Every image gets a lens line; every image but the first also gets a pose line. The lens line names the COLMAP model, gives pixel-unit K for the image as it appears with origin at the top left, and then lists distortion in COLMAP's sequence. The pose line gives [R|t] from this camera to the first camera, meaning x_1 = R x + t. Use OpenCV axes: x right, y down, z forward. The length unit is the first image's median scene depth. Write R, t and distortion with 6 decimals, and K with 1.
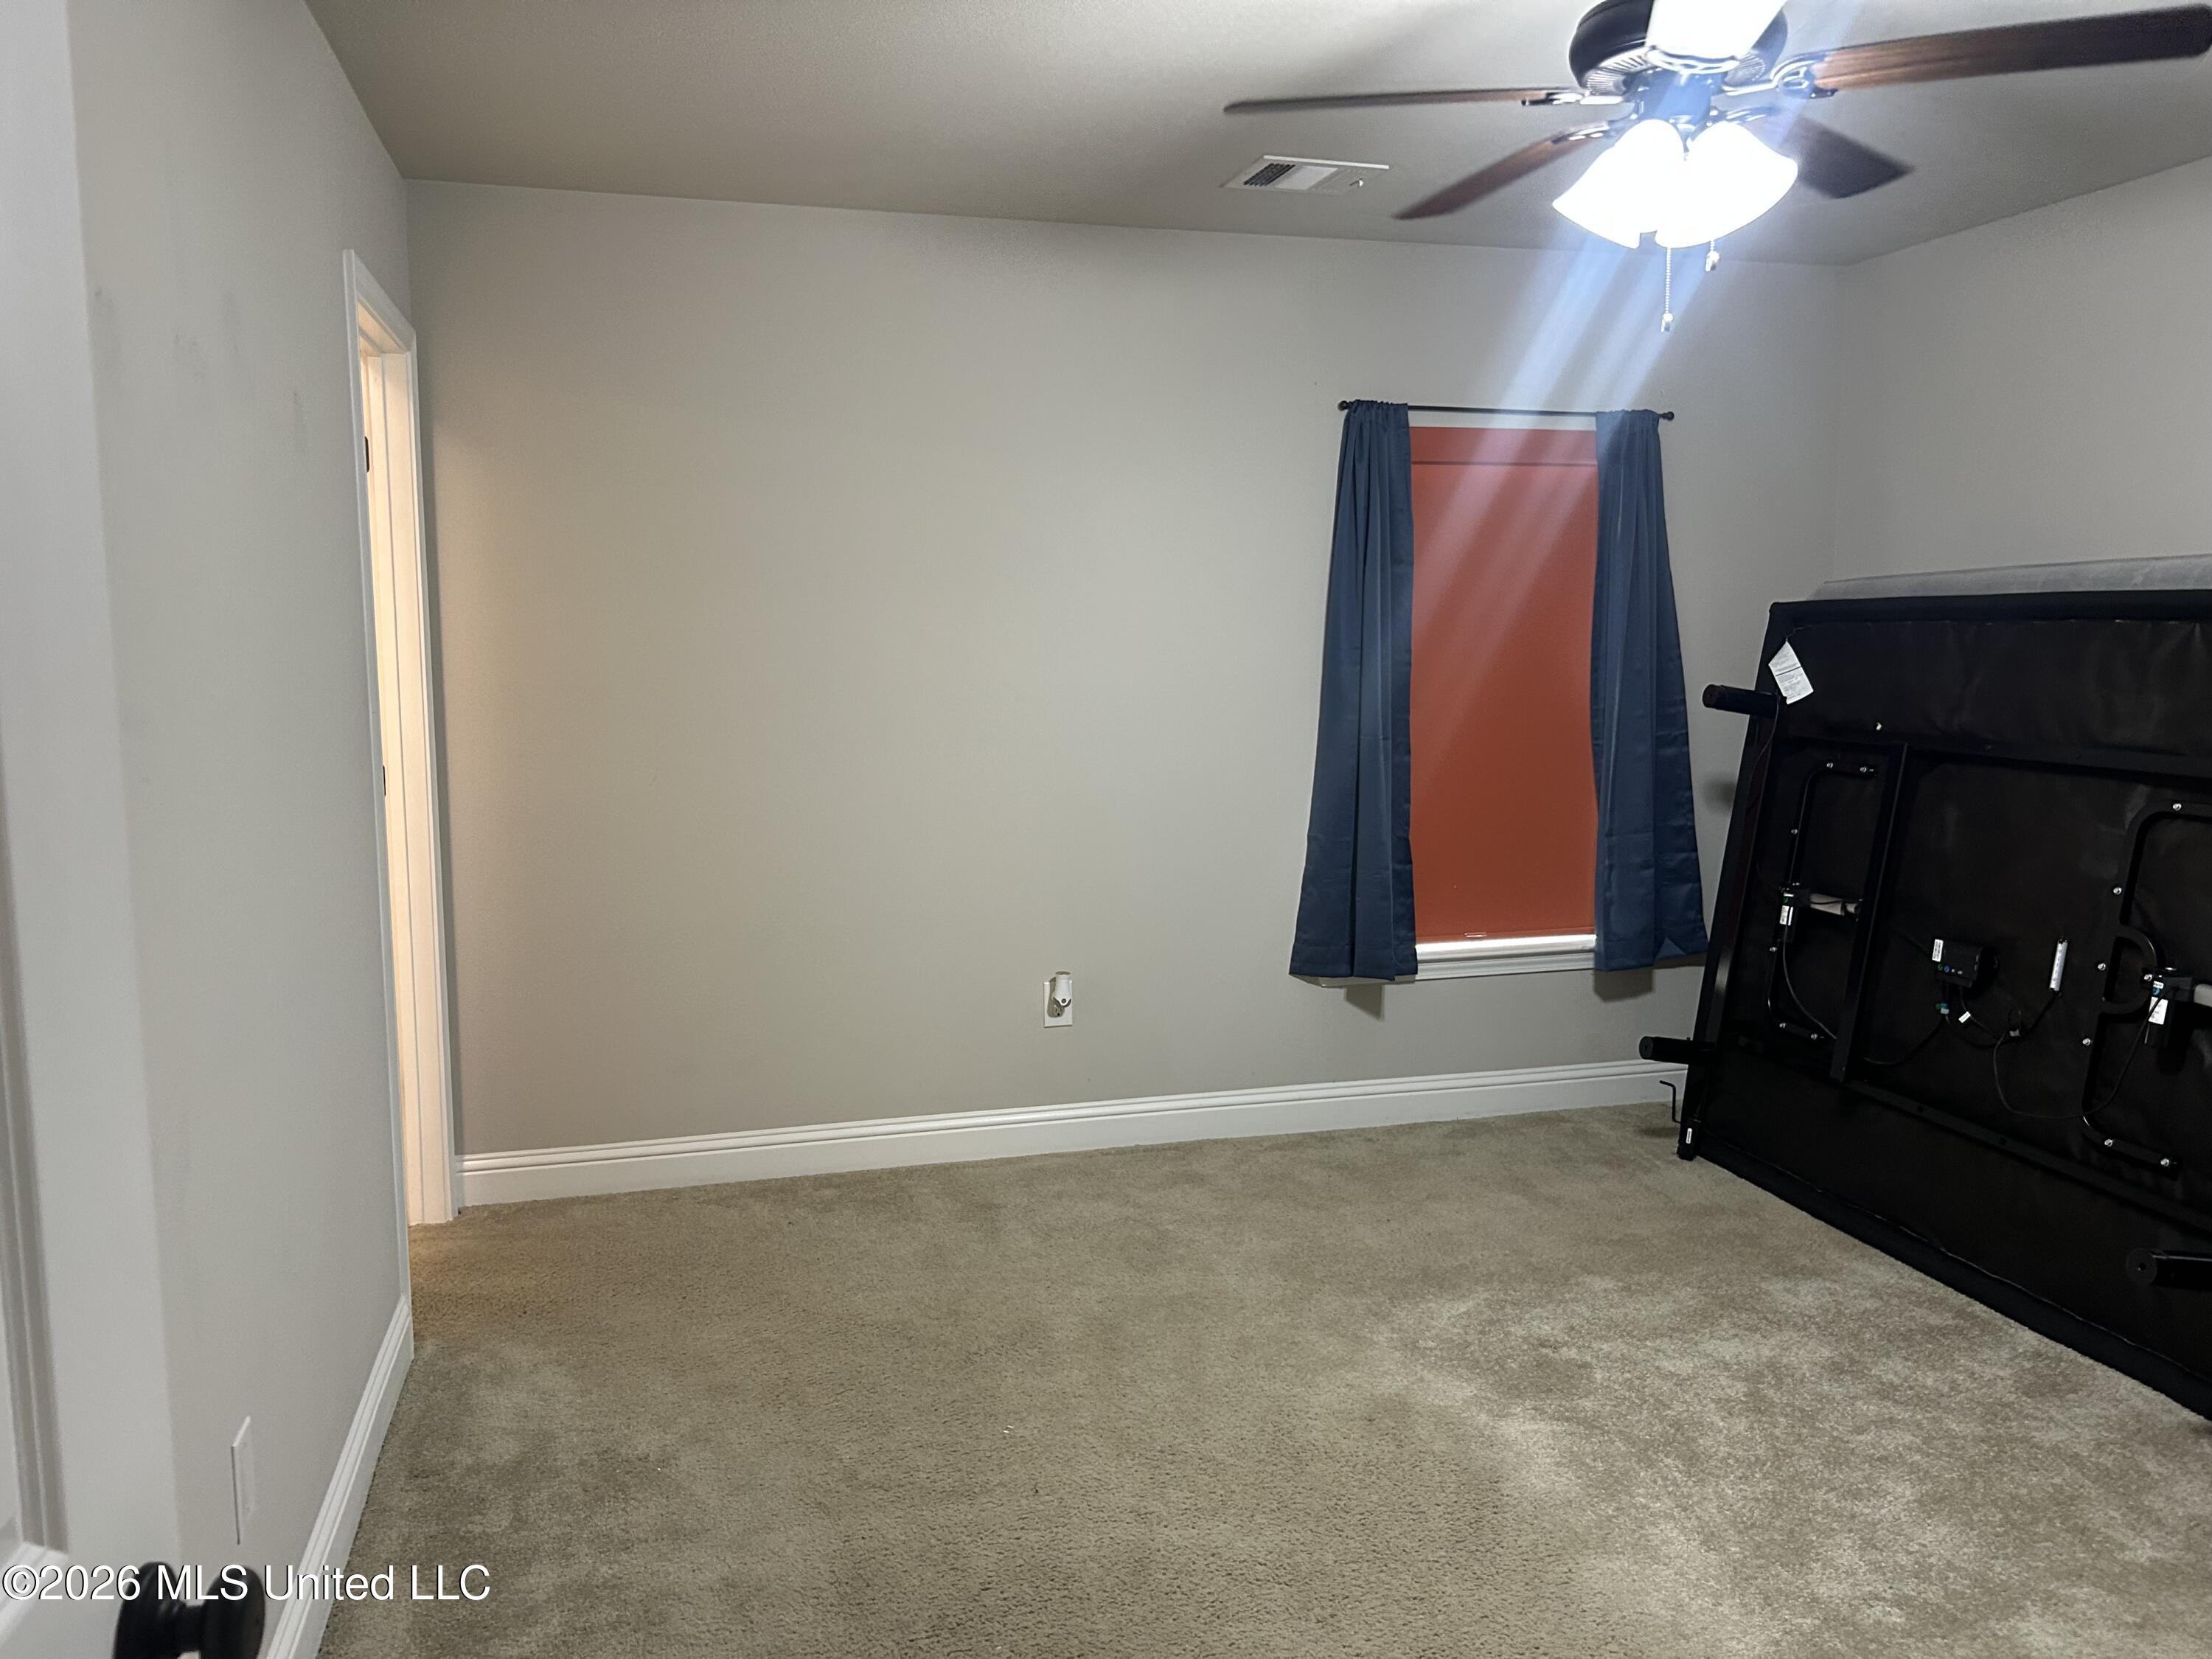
lens RADIAL K [[1683.4, 0, 1104.1], [0, 1683.4, 837.5], [0, 0, 1]] dist [0.054327, -0.050881]
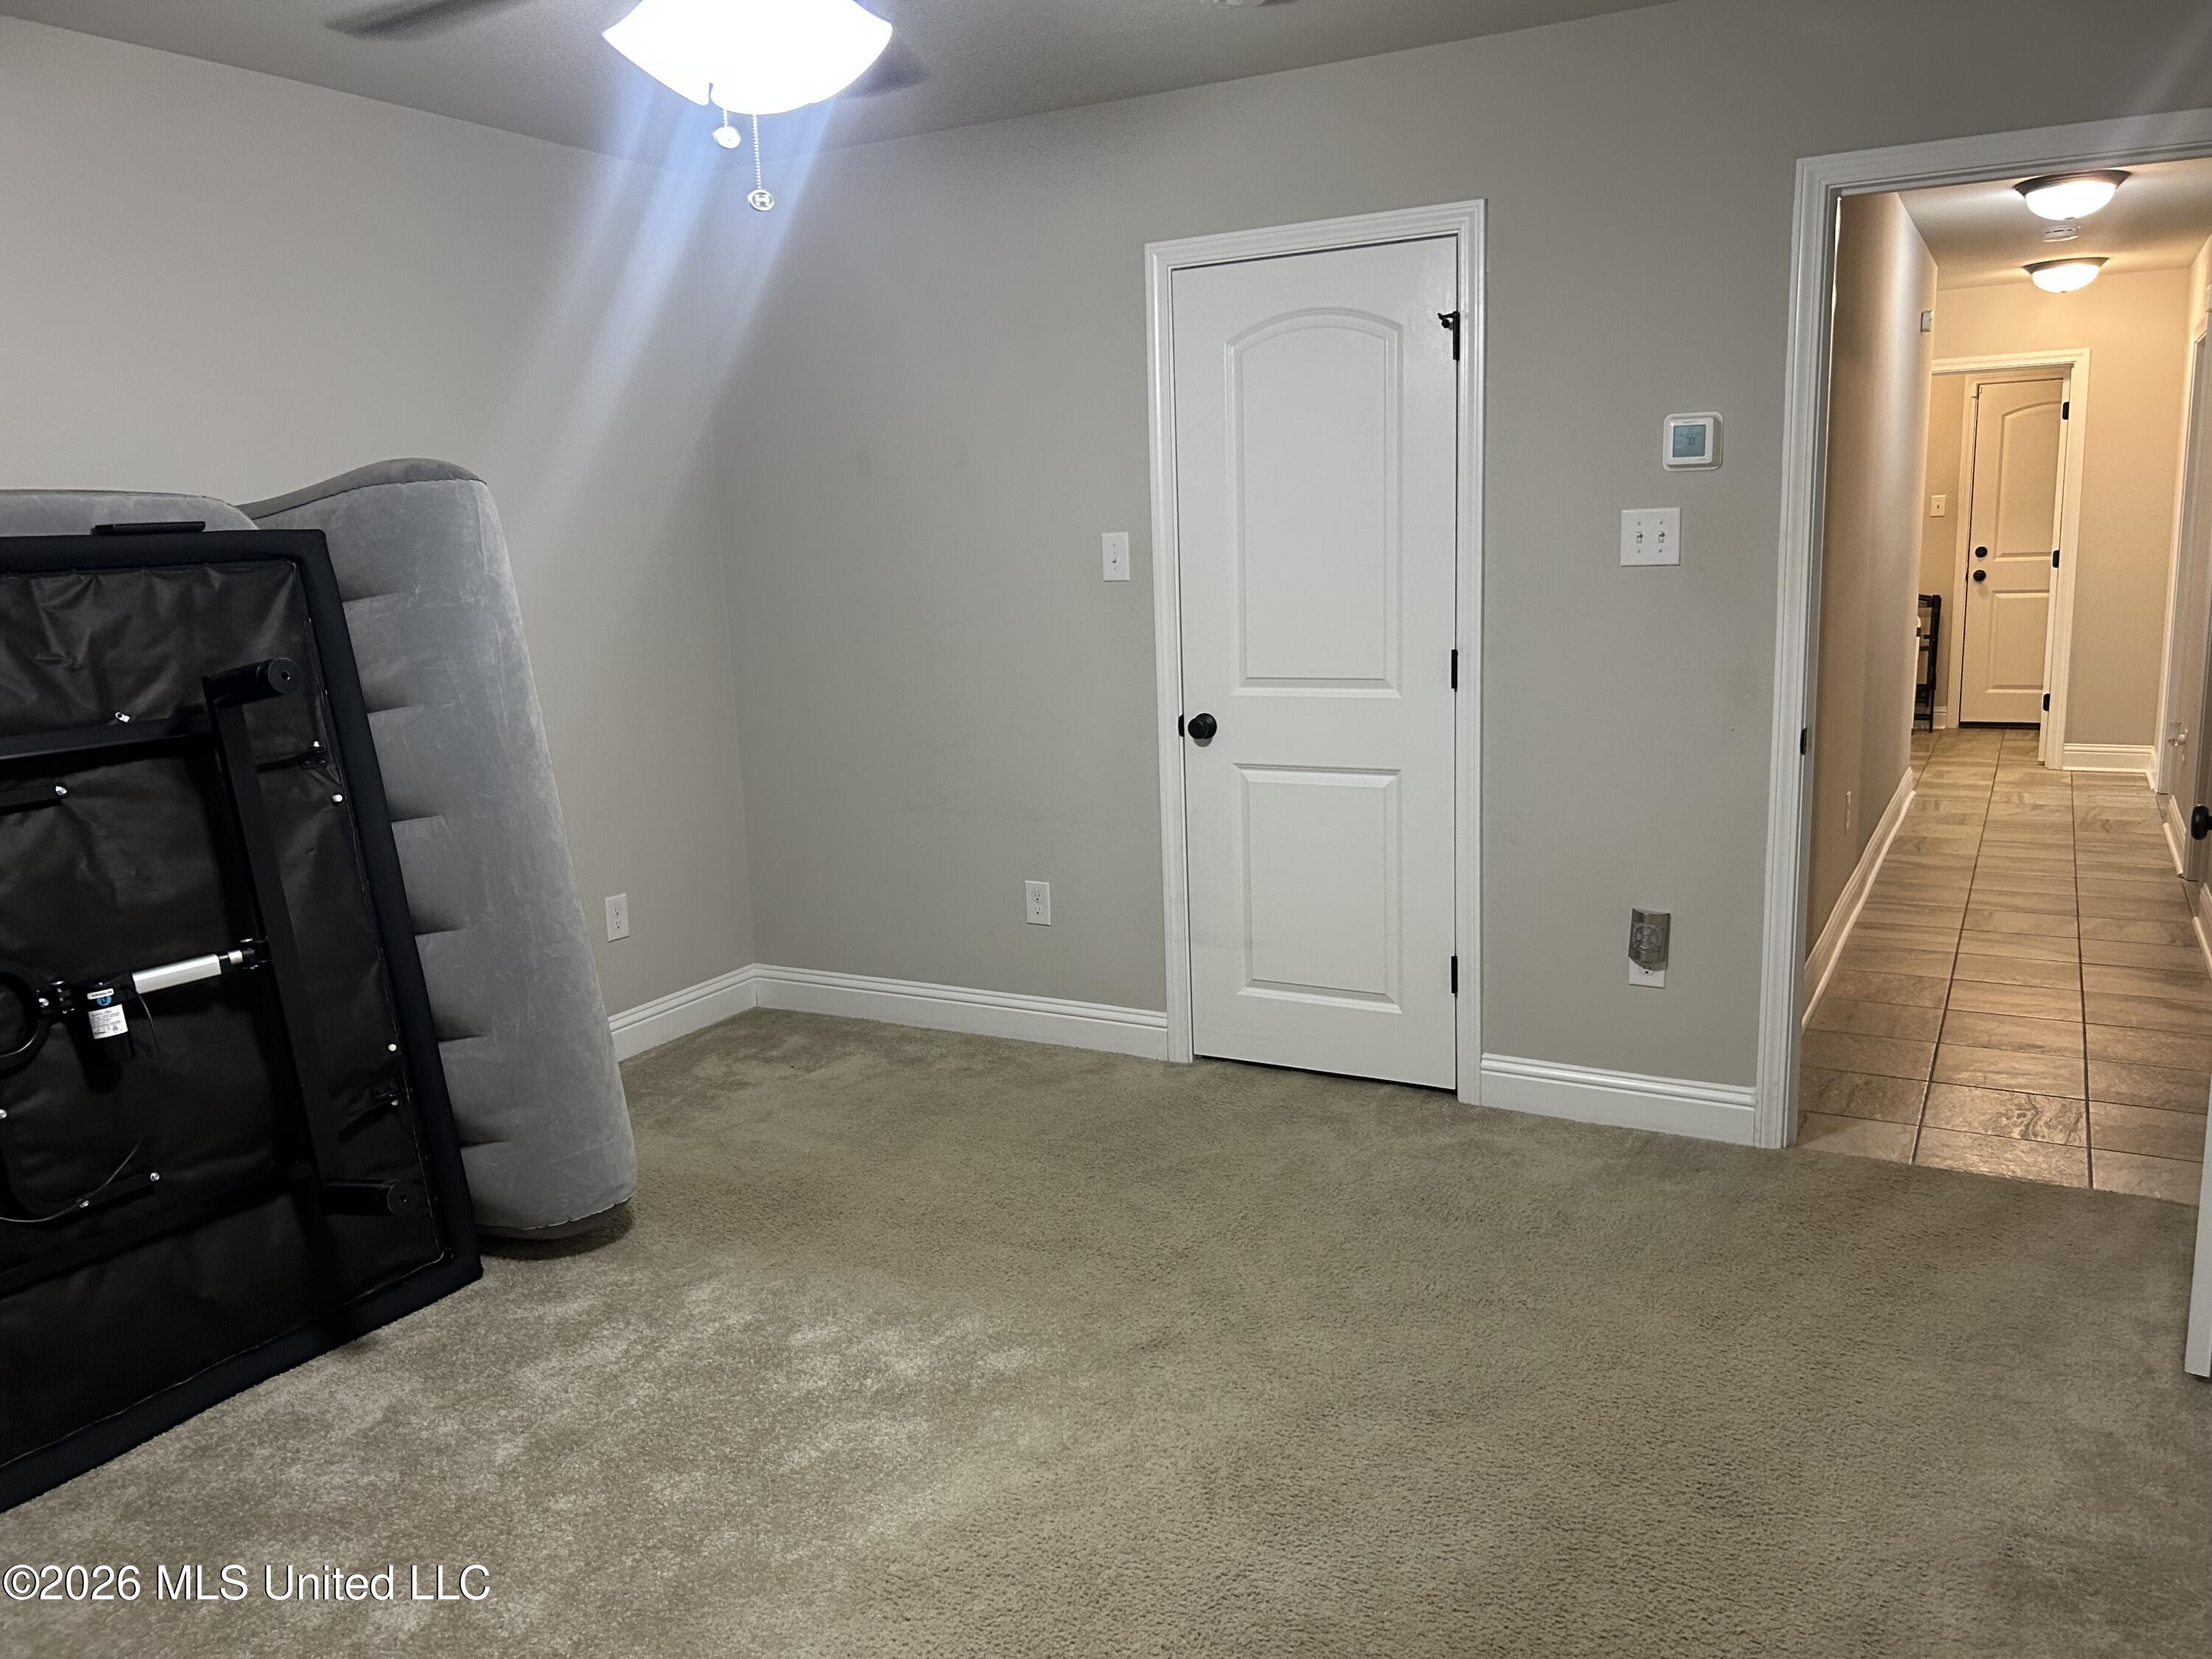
lens RADIAL K [[1683.4, 0, 1104.1], [0, 1683.4, 837.5], [0, 0, 1]] dist [0.054327, -0.050881]
pose [[-0.716405, -0.099996, 0.690482, -0.322035], [0.128645, 0.953773, 0.271600, -0.152045], [-0.685722, 0.283403, -0.670424, 1.160161]]
